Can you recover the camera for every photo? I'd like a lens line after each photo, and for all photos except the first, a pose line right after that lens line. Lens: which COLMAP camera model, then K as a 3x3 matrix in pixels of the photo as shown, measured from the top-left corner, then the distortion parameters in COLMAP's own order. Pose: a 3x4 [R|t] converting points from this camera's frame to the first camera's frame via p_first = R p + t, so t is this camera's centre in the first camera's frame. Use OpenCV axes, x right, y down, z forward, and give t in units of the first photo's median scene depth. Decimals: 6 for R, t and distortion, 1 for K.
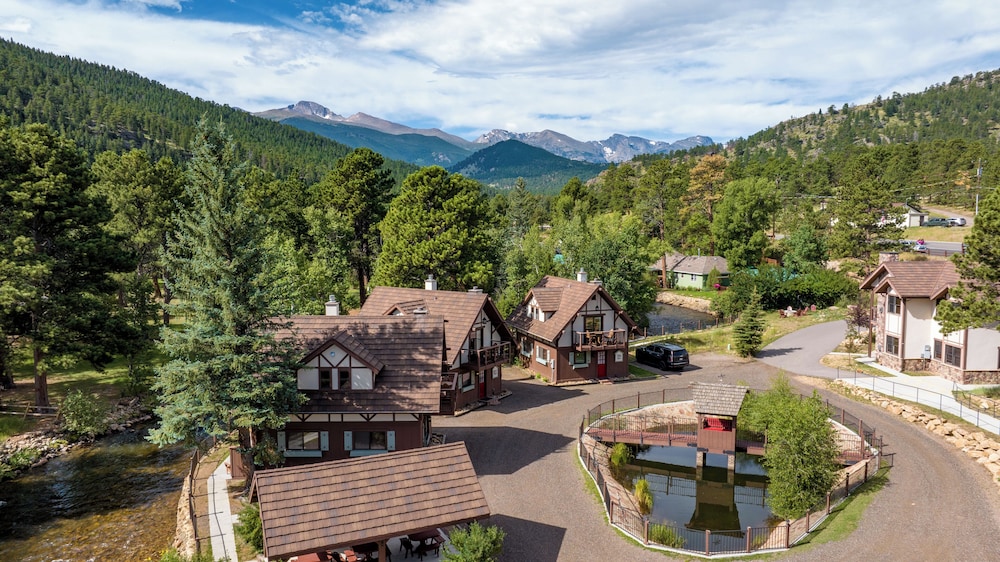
lens RADIAL K [[726.1, 0, 500.0], [0, 726.1, 281.0], [0, 0, 1]] dist [-0.038211, 0.040121]
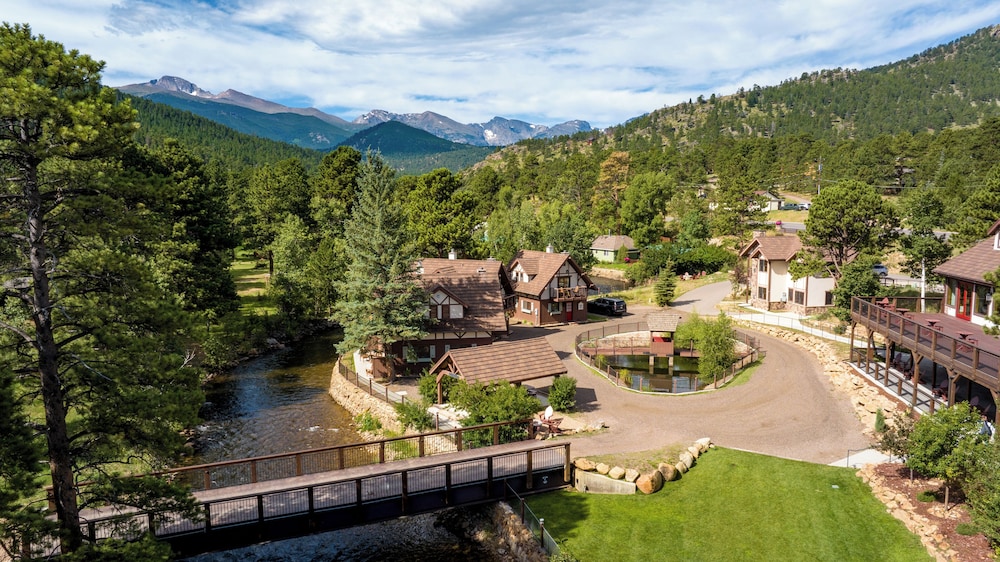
lens RADIAL K [[726.1, 0, 500.0], [0, 726.1, 281.0], [0, 0, 1]] dist [-0.038211, 0.040121]
pose [[0.986887, -0.018199, 0.160382, -0.154980], [0.014299, 0.999574, 0.025434, 0.012725], [-0.160777, -0.022807, 0.986727, -0.261008]]
